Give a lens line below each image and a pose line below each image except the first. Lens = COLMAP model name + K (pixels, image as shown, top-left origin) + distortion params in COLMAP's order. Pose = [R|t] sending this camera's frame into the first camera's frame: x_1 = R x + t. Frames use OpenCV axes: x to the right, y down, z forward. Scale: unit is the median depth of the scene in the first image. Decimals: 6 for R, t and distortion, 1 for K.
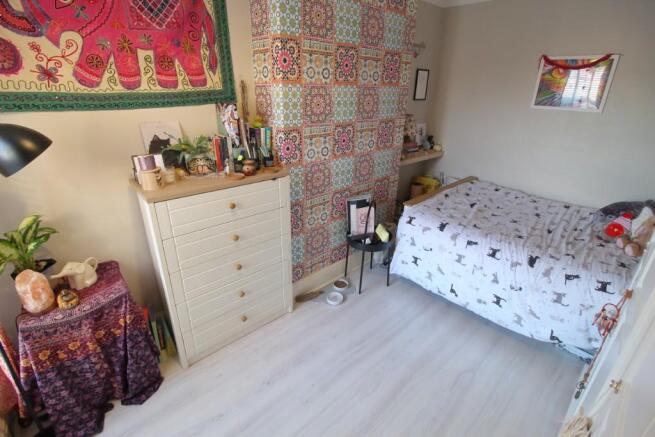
lens RADIAL K [[304.8, 0, 331.6], [0, 304.8, 208.8], [0, 0, 1]] dist [-0.000990, -0.001125]
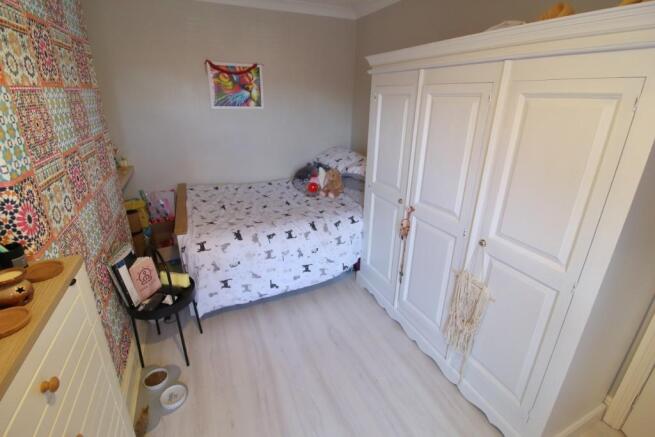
lens RADIAL K [[304.8, 0, 331.6], [0, 304.8, 208.8], [0, 0, 1]] dist [-0.000990, -0.001125]
pose [[0.322903, -0.345471, 0.881126, -0.344258], [0.339948, 0.911204, 0.232685, -0.136227], [-0.883272, 0.224403, 0.411673, 0.311432]]
